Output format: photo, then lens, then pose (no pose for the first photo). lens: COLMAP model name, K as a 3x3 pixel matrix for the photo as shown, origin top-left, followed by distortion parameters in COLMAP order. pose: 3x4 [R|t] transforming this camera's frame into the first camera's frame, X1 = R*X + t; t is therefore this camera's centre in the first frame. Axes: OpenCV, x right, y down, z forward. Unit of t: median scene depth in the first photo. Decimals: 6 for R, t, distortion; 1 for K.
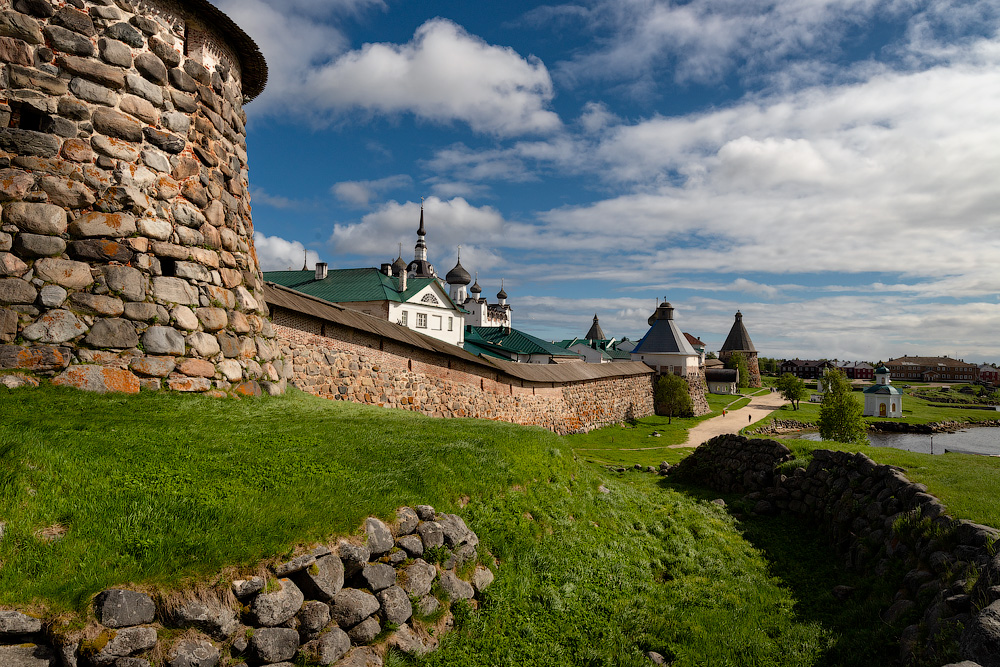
lens RADIAL K [[712.5, 0, 498.6], [0, 712.5, 310.6], [0, 0, 1]] dist [0.005007, -0.000274]
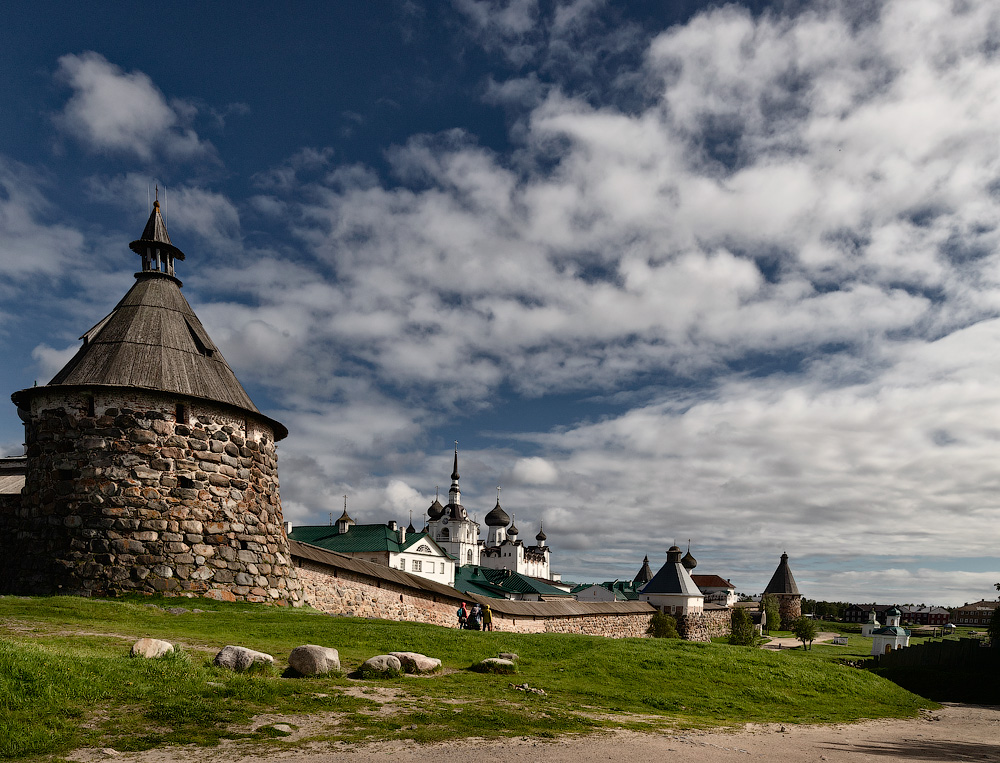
lens RADIAL K [[868.7, 0, 501.7], [0, 868.7, 672.9], [0, 0, 1]] dist [0.018847, 0.022974]
pose [[0.993093, 0.016792, -0.116118, 0.273850], [0.000195, 0.989467, 0.144756, -0.026276], [0.117326, -0.143779, 0.982630, -0.680505]]
